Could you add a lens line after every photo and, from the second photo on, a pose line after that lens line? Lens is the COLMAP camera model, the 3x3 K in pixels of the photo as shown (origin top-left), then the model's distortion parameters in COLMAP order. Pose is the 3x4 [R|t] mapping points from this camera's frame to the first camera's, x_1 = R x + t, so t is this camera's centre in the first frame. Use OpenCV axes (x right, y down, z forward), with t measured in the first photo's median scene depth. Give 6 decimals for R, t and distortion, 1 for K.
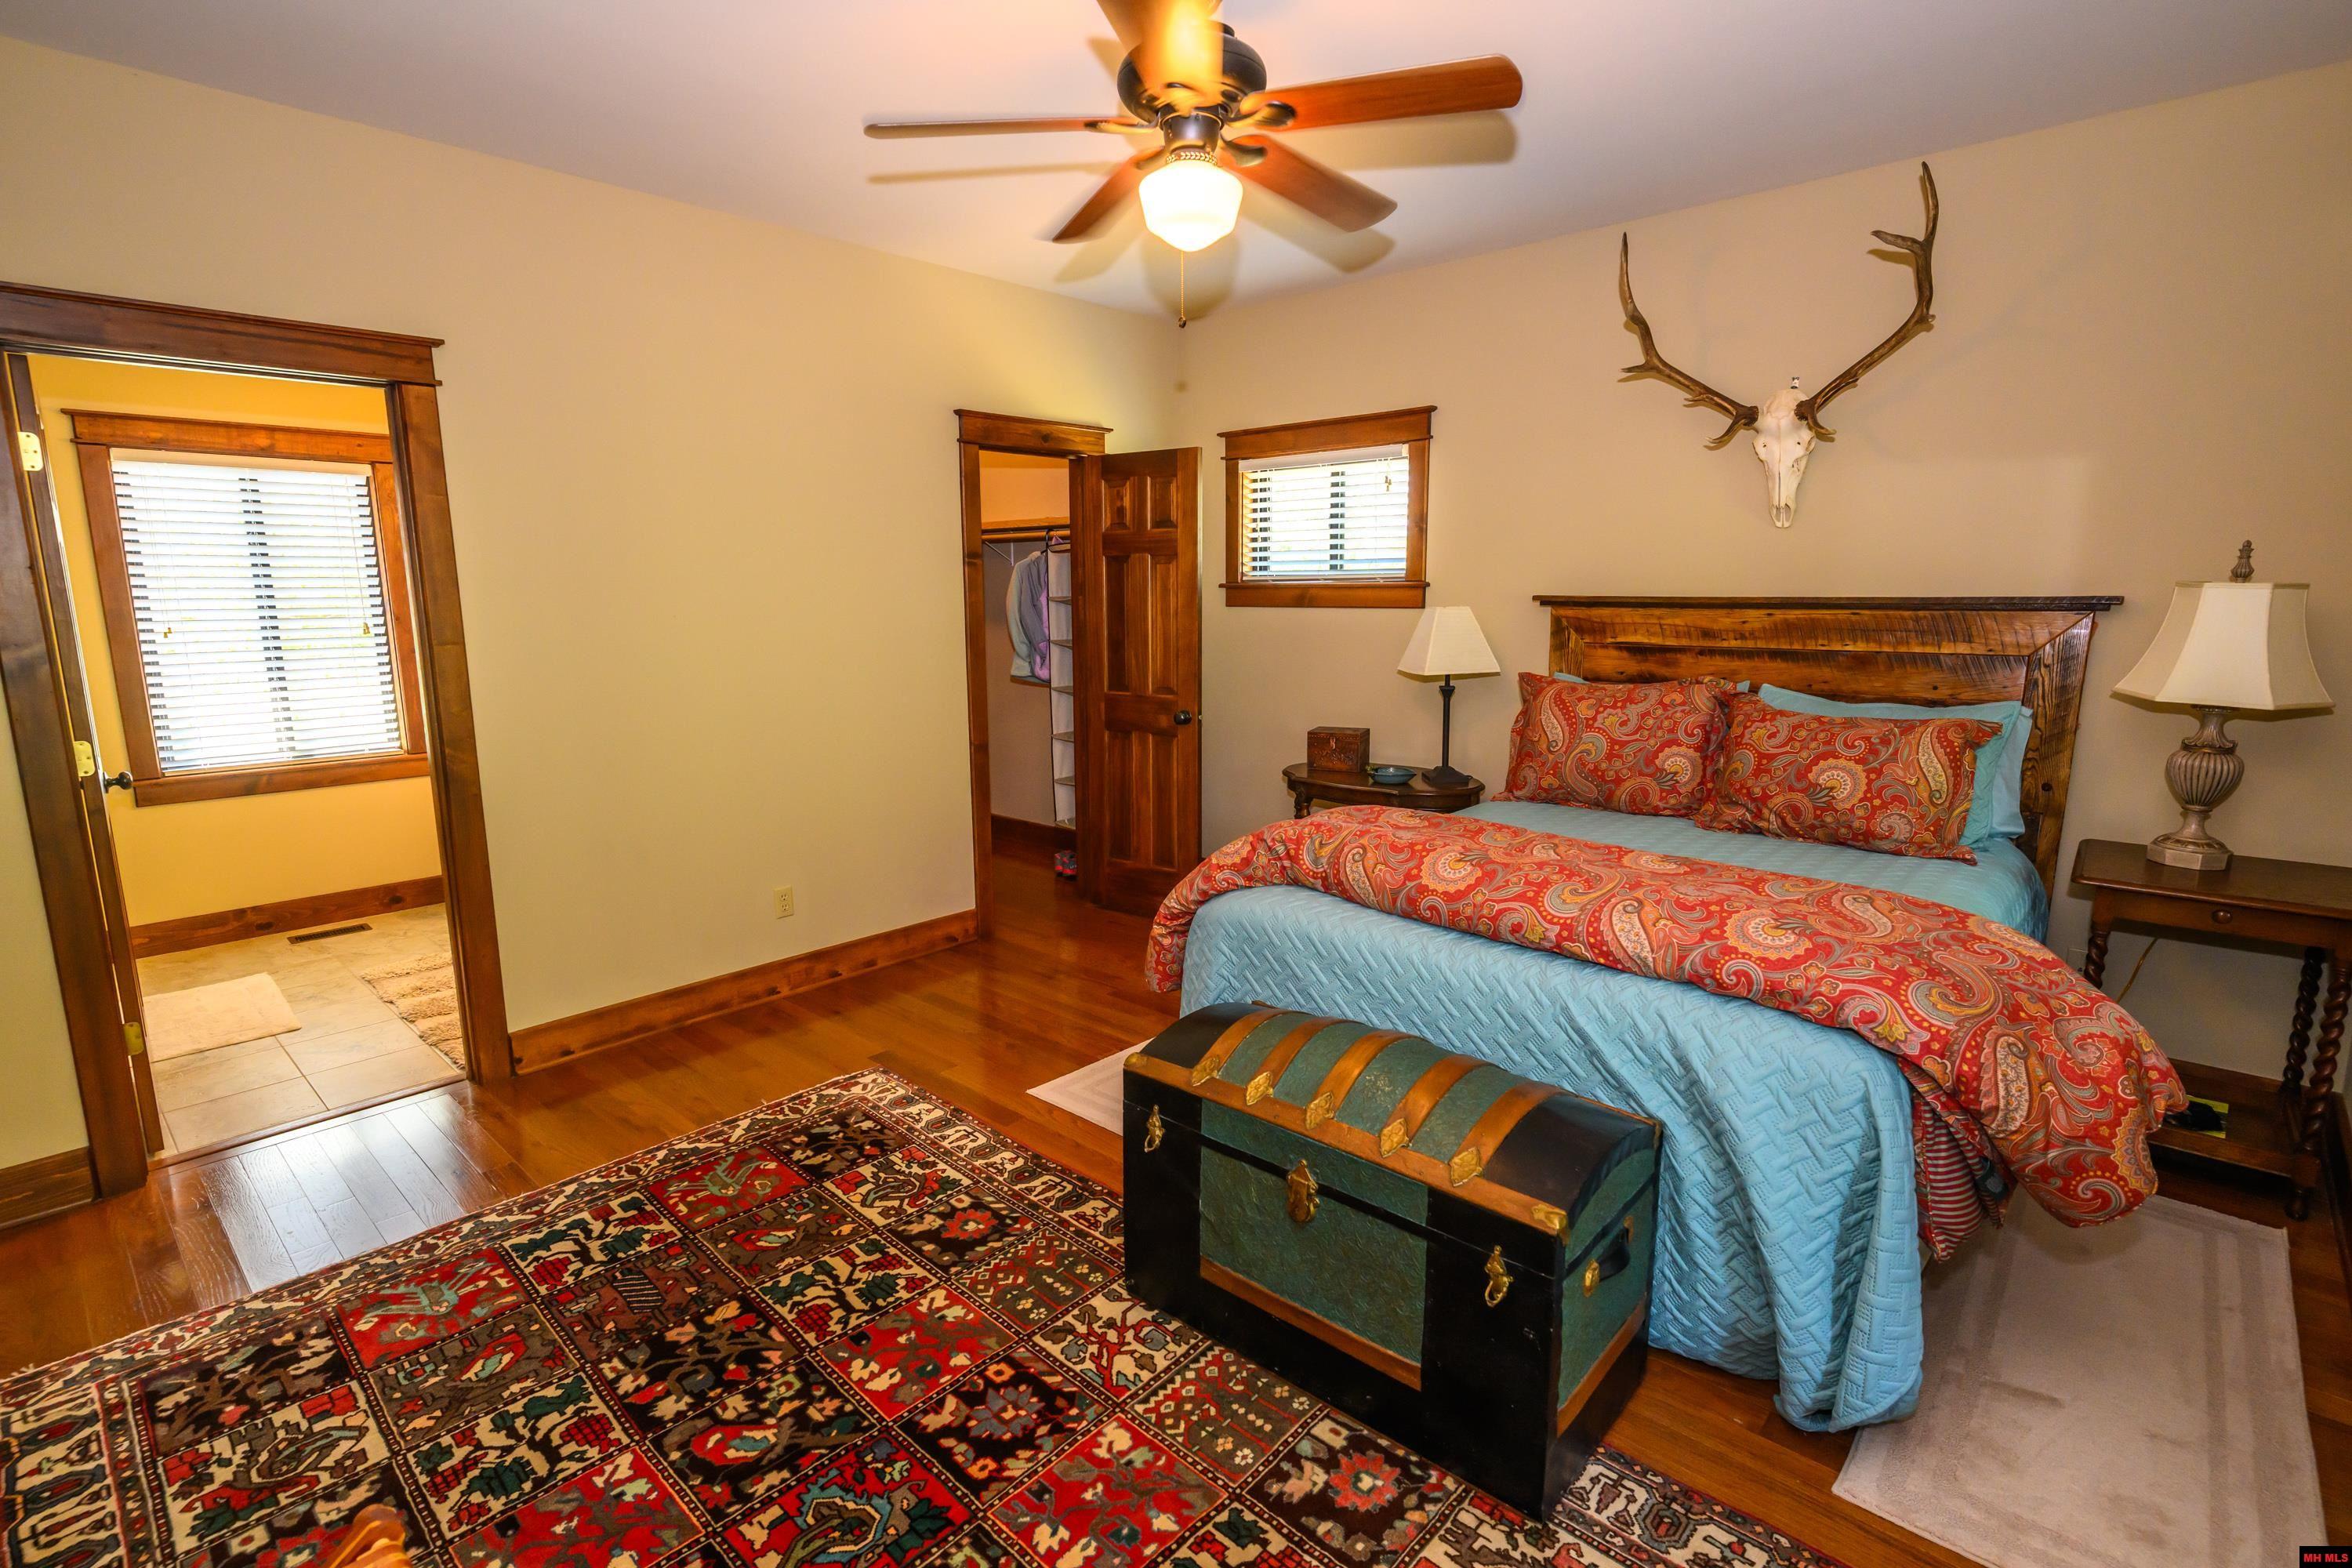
lens RADIAL K [[1116.8, 0, 1160.0], [0, 1116.8, 773.6], [0, 0, 1]] dist [-0.000623, 0.001525]
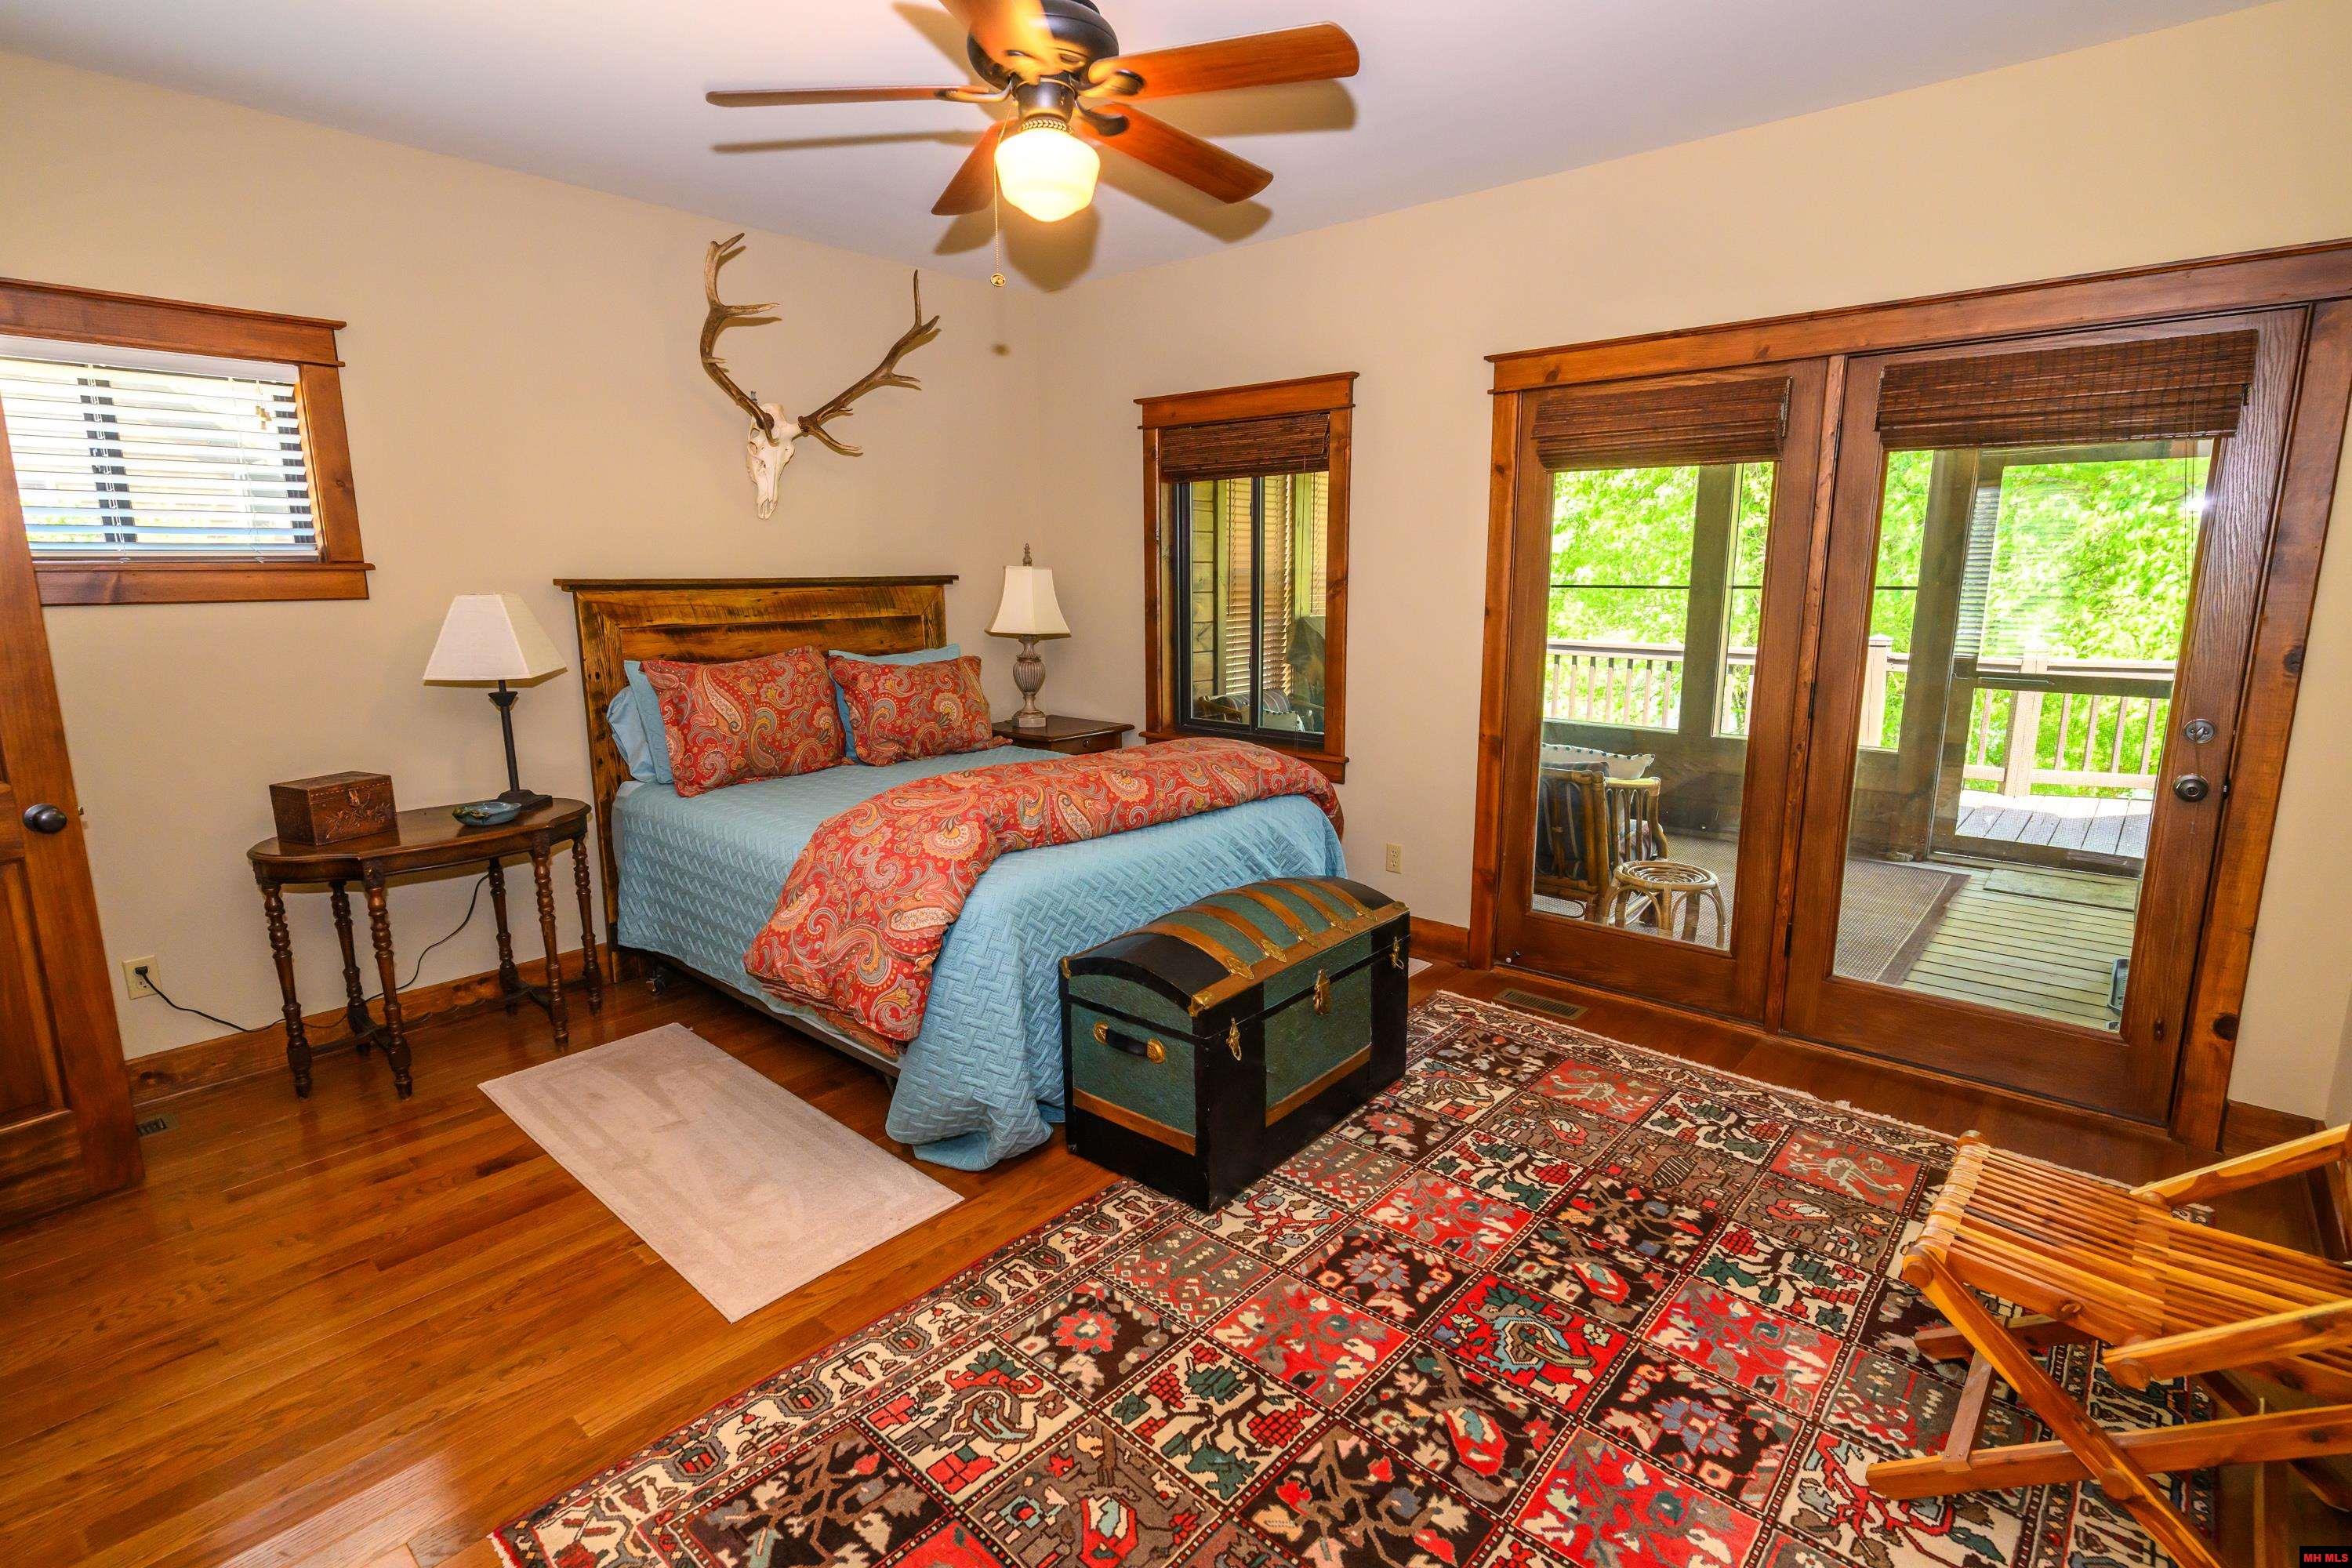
lens RADIAL K [[1116.8, 0, 1157.2], [0, 1116.8, 785.0], [0, 0, 1]] dist [-0.000623, 0.001525]
pose [[-0.024533, -0.186058, 0.982233, -1.047736], [0.169986, 0.967444, 0.187502, -0.157113], [-0.985141, 0.171566, 0.007893, 0.998891]]
